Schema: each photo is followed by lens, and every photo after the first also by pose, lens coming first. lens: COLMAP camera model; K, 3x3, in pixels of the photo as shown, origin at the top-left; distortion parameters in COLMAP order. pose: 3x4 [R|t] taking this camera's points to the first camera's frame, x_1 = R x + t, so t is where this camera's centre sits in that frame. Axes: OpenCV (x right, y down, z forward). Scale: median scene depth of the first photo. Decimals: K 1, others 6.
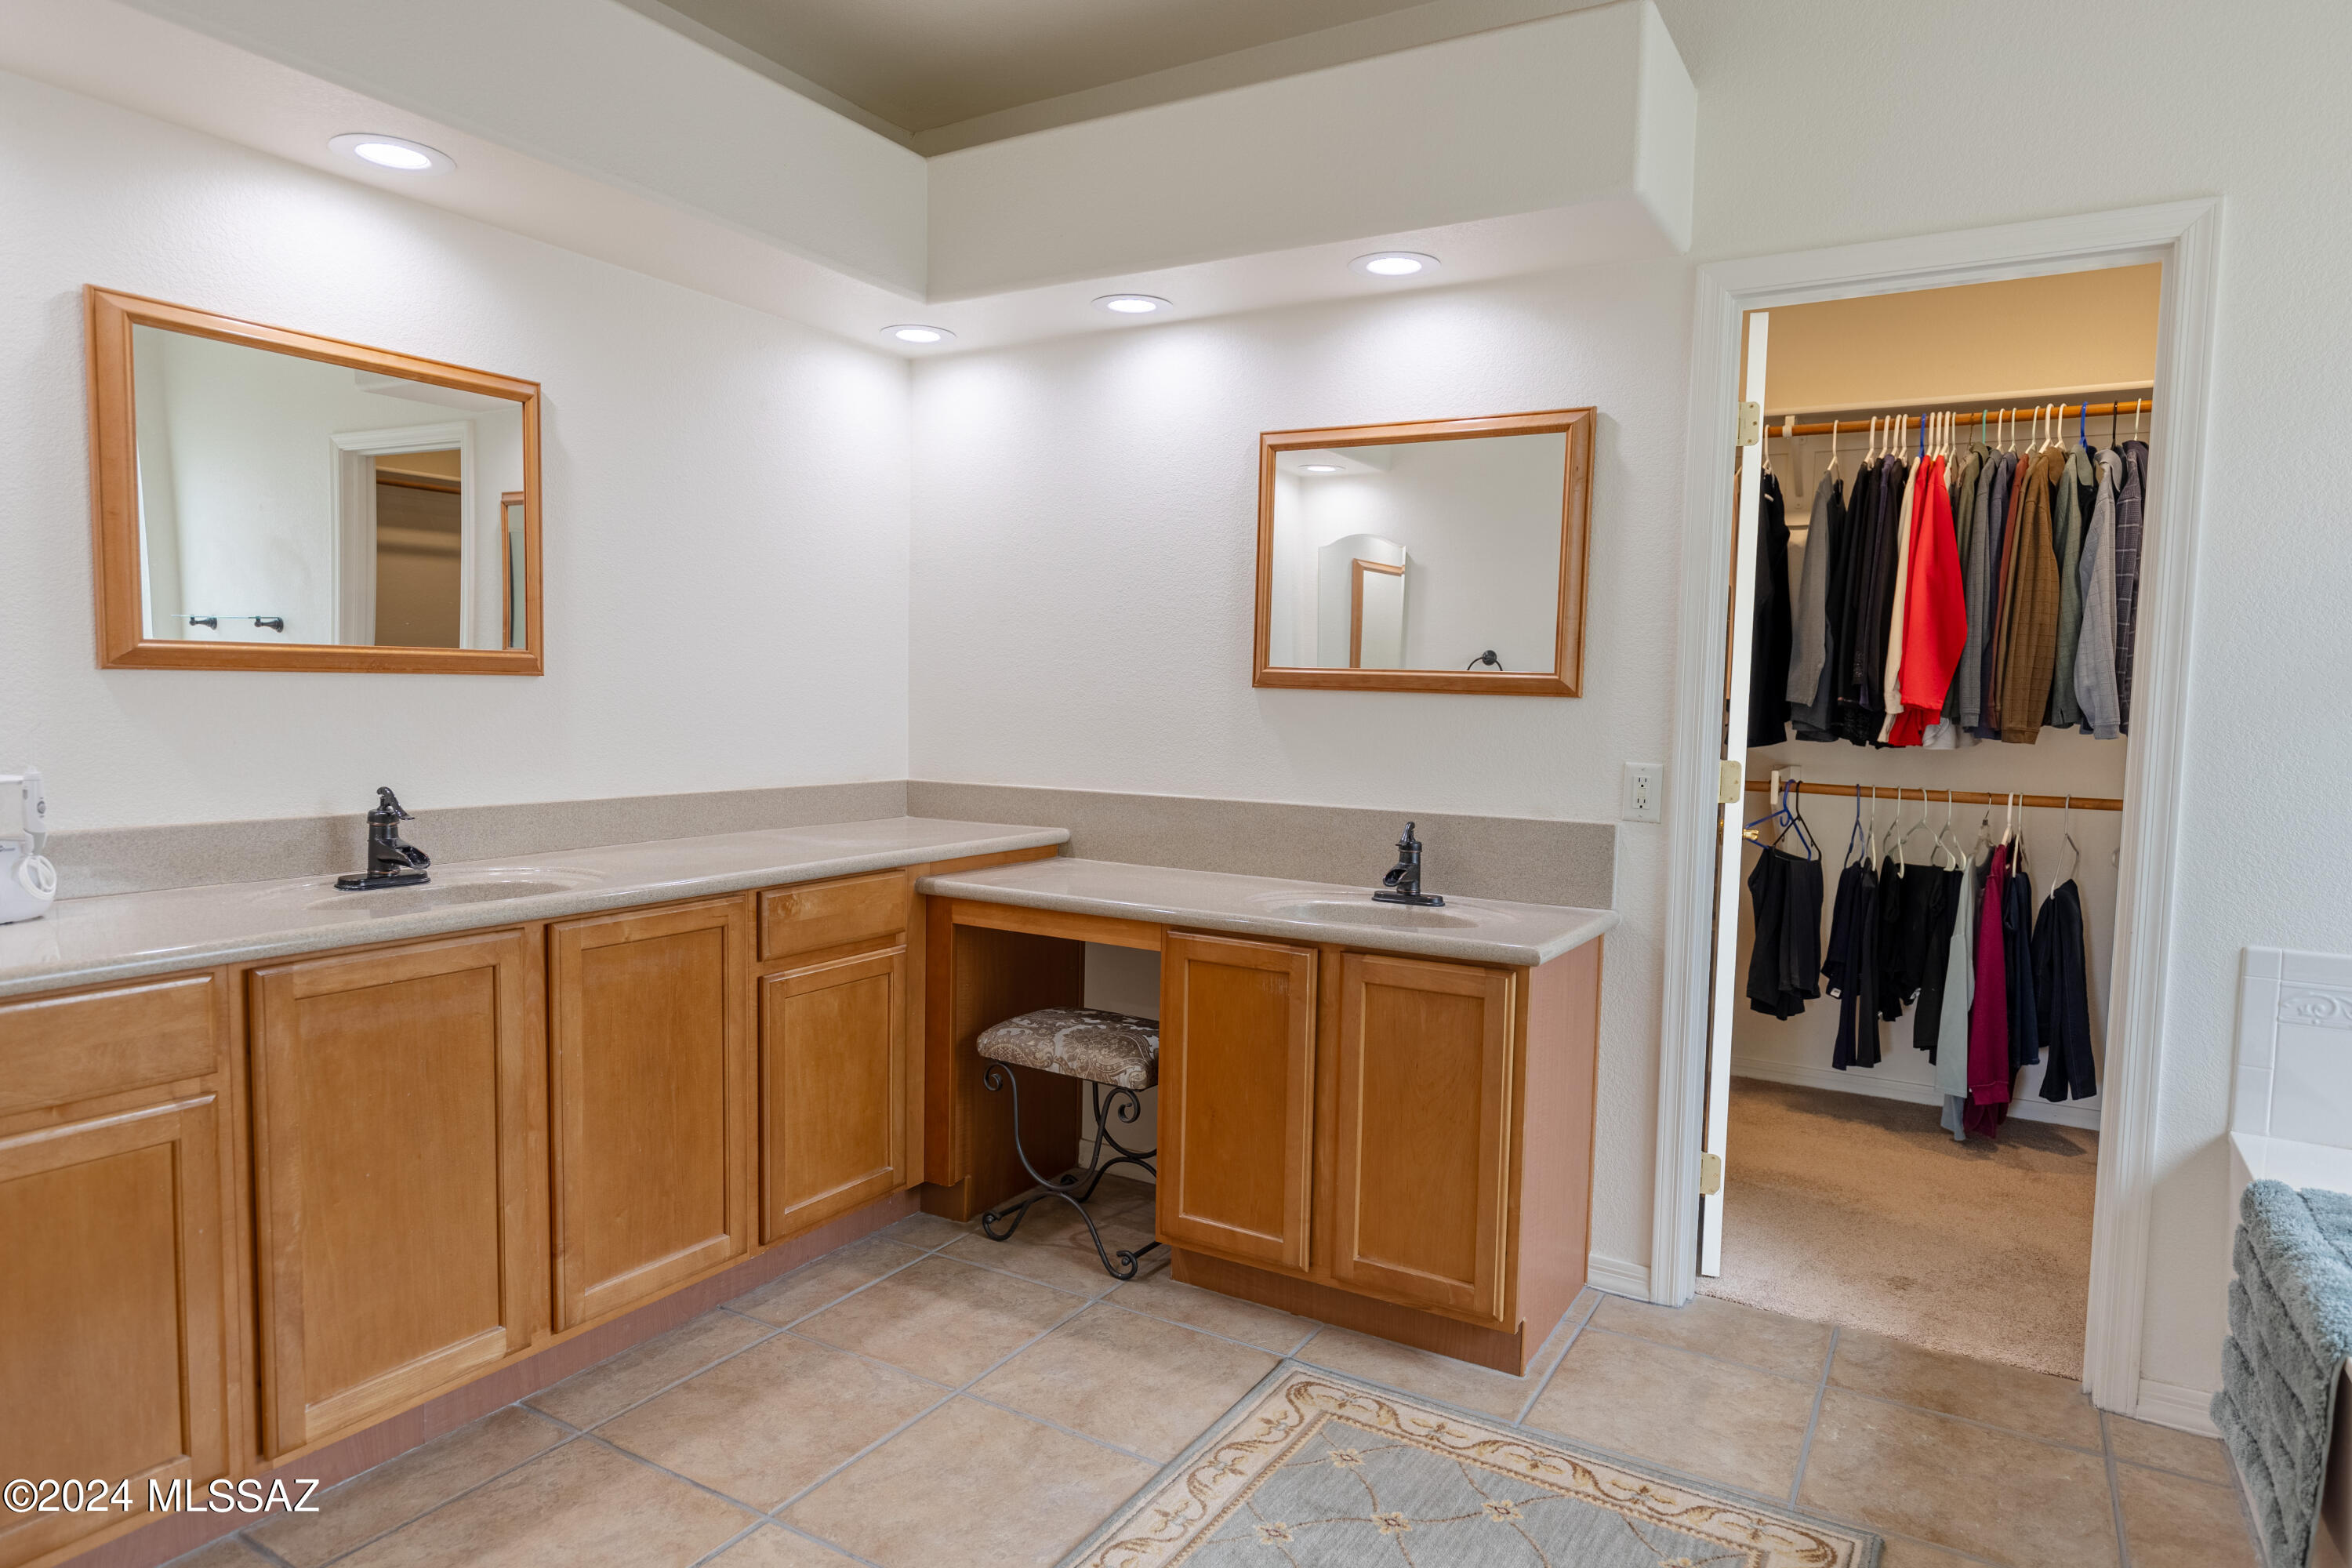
lens RADIAL K [[1370.1, 0, 1178.6], [0, 1370.1, 782.4], [0, 0, 1]] dist [-0.002819, -0.000479]
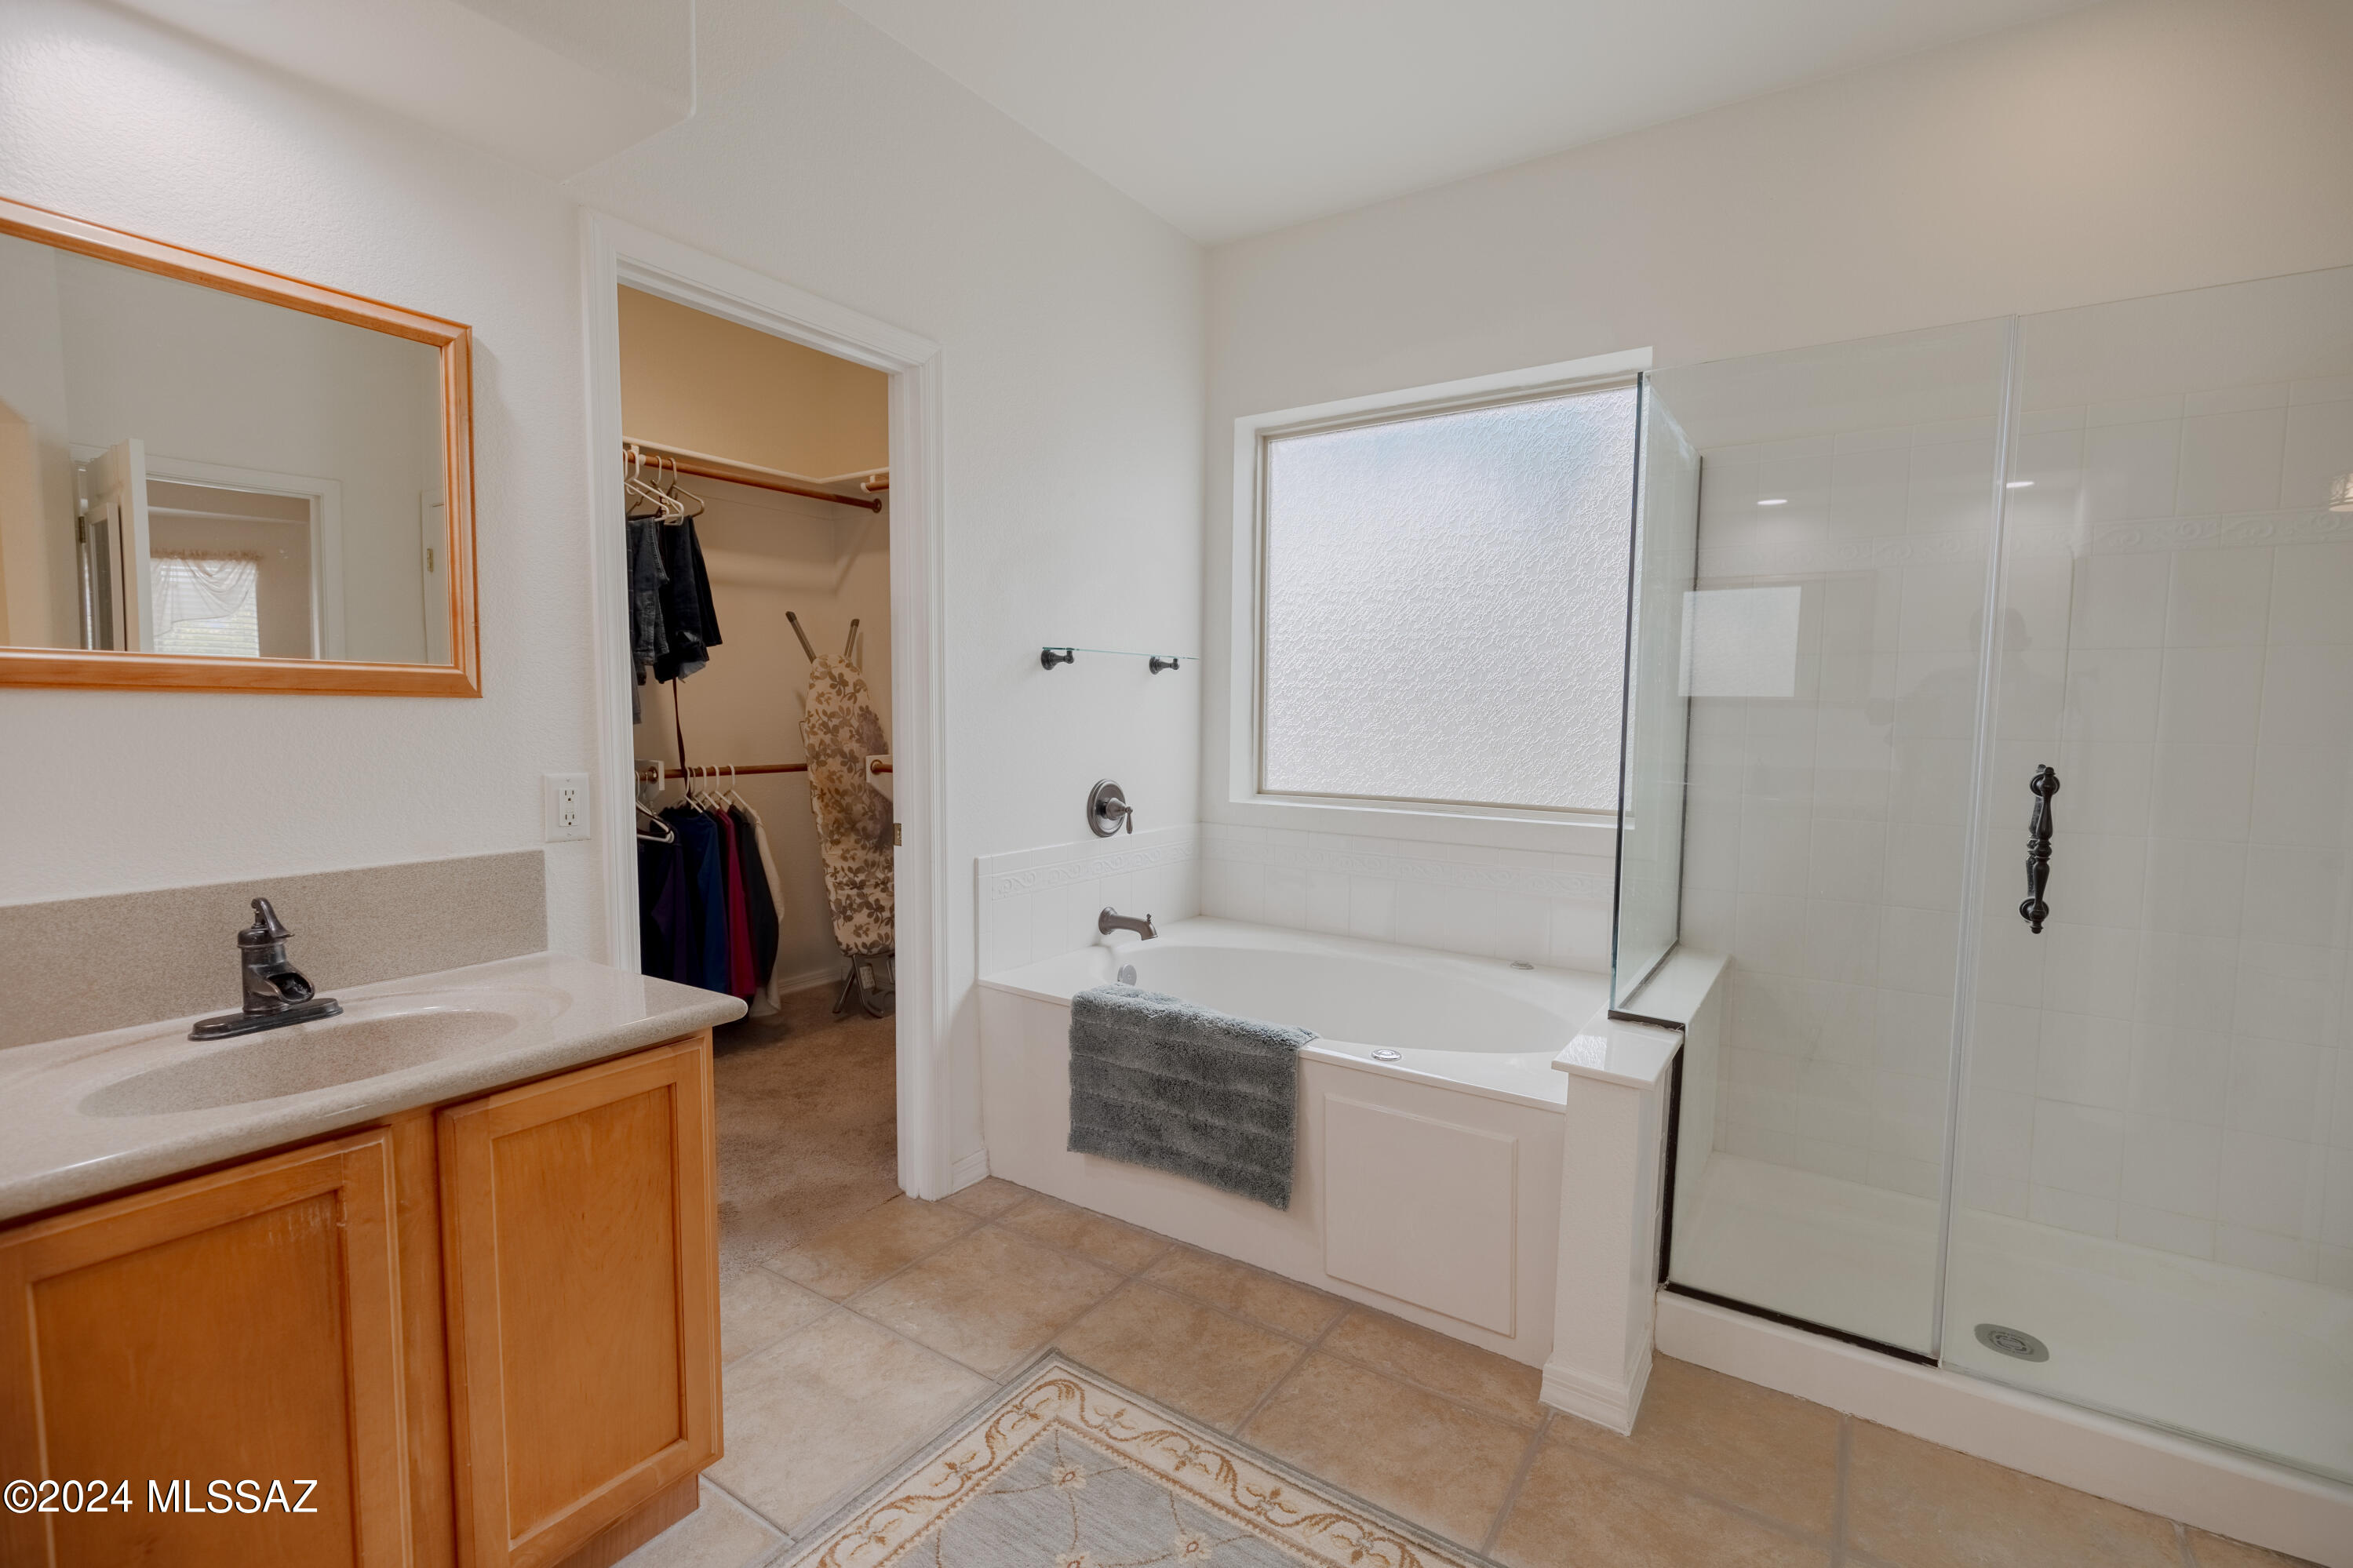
lens RADIAL K [[1053.7, 0, 1178.8], [0, 1053.7, 793.2], [0, 0, 1]] dist [0.001212, 0.000151]
pose [[0.056880, -0.102411, 0.993115, -0.330627], [0.062287, 0.993151, 0.098848, -0.047589], [-0.996436, 0.056236, 0.062869, 0.635657]]
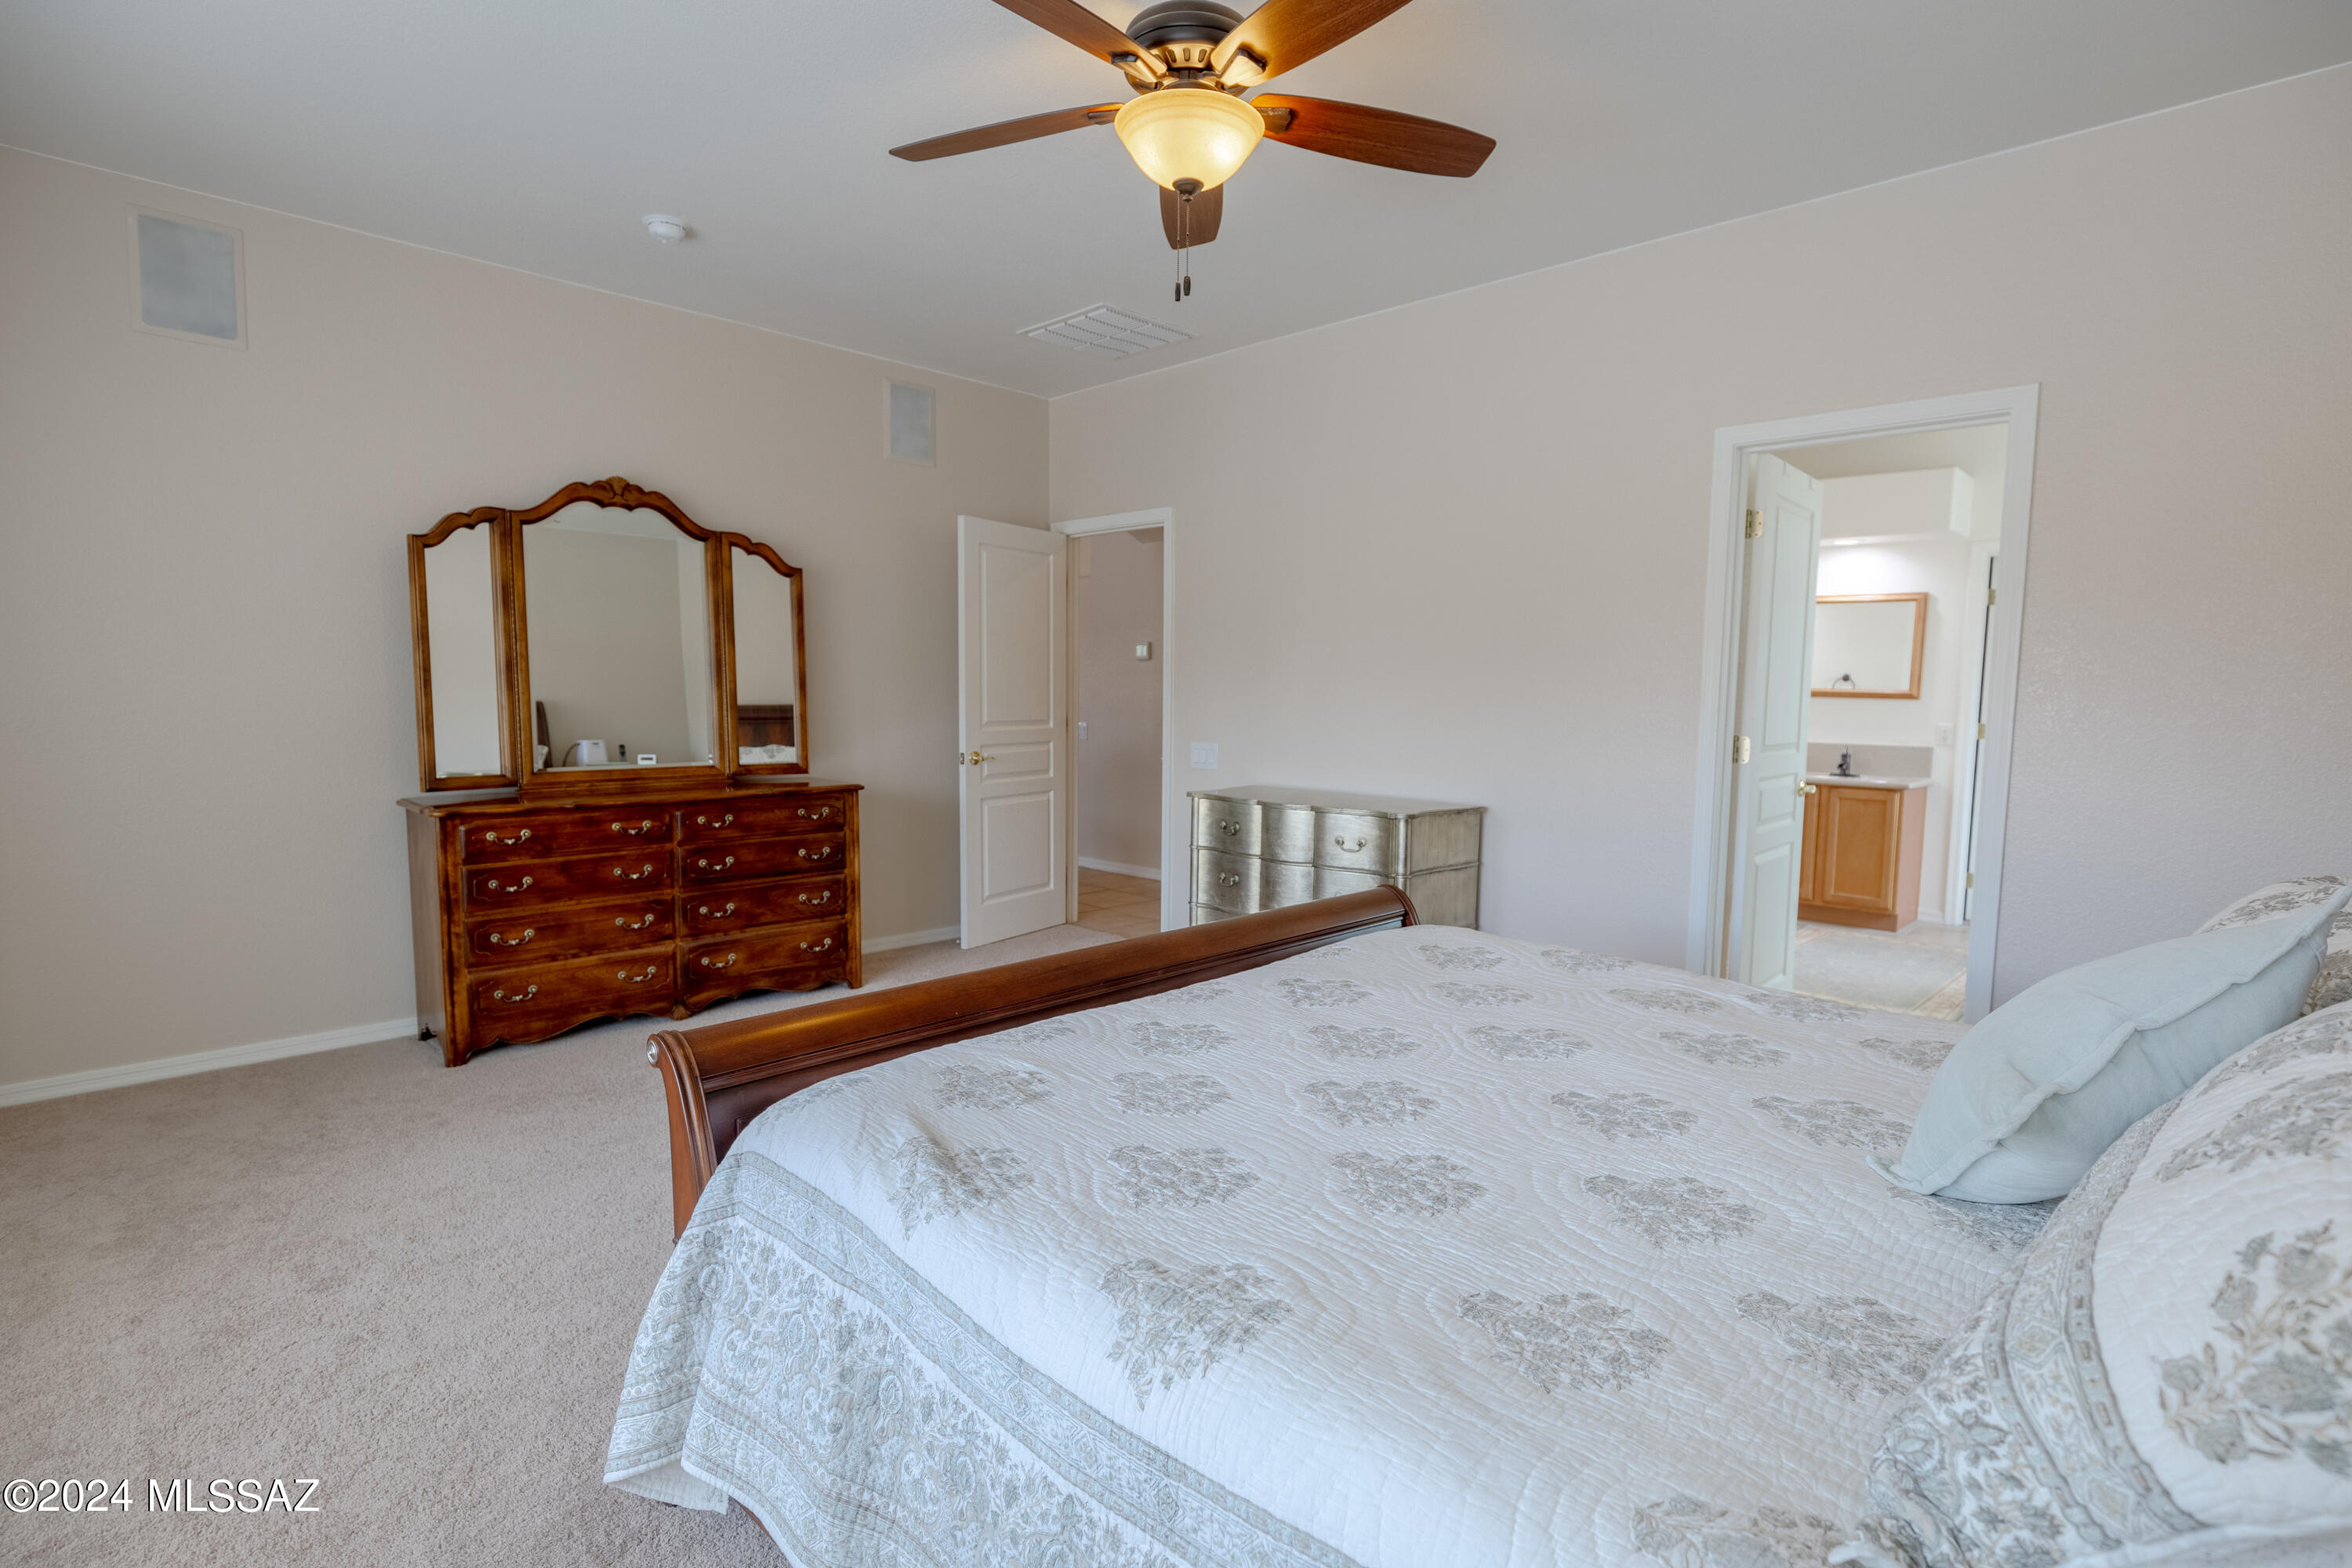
lens RADIAL K [[1153.7, 0, 1184.2], [0, 1153.7, 798.9], [0, 0, 1]] dist [0.000242, 0.000024]
pose [[0.975019, 0.013894, -0.221687, -0.686884], [-0.008657, 0.999660, 0.024577, 0.100837], [0.221953, -0.022044, 0.974808, -1.728045]]
